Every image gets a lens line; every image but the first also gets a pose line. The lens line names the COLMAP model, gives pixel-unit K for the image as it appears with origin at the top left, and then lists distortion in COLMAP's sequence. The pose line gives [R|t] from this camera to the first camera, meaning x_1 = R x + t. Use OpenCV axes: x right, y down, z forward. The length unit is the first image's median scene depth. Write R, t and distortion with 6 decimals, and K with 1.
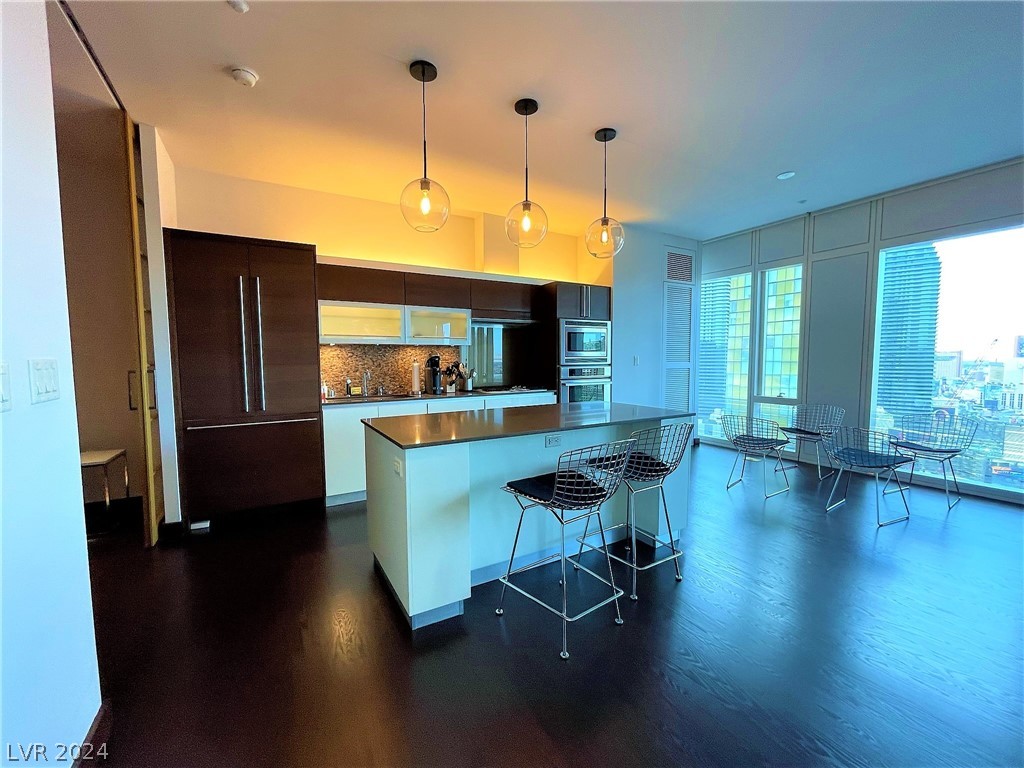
lens RADIAL K [[417.2, 0, 508.6], [0, 417.2, 387.0], [0, 0, 1]] dist [-0.001602, 0.000732]
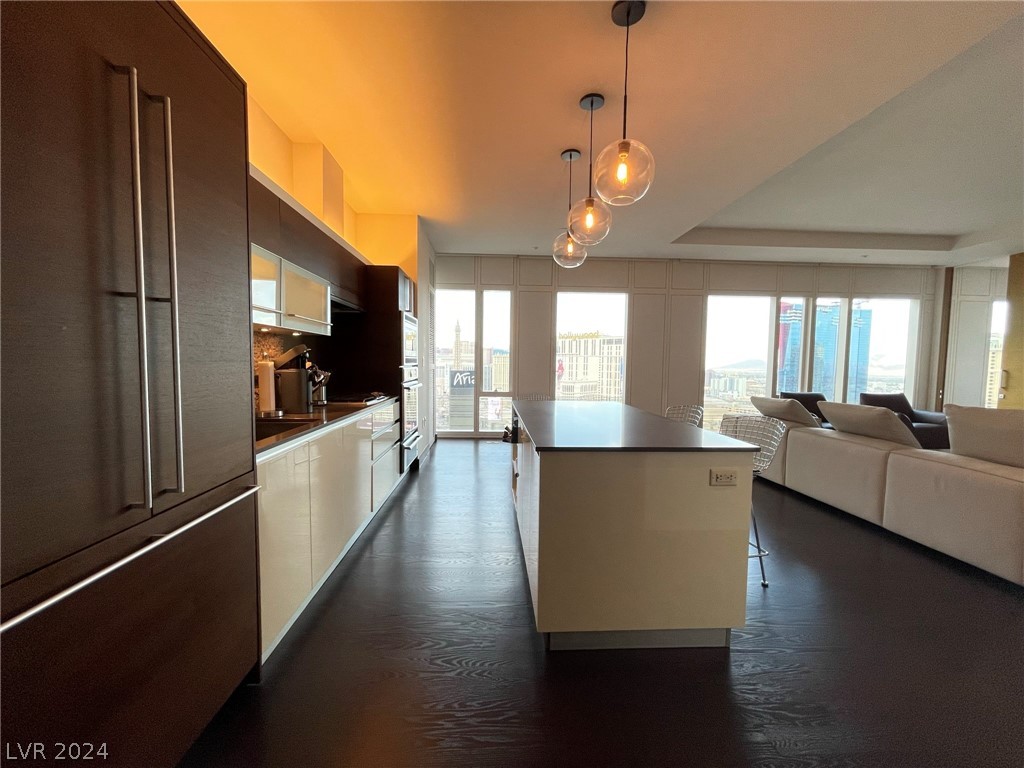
lens RADIAL K [[417.2, 0, 508.6], [0, 417.2, 387.0], [0, 0, 1]] dist [-0.001602, 0.000732]
pose [[0.458224, -0.042315, 0.887829, -0.563151], [0.047118, 0.998618, 0.023277, -0.019266], [-0.887587, 0.031167, 0.459584, 0.440466]]
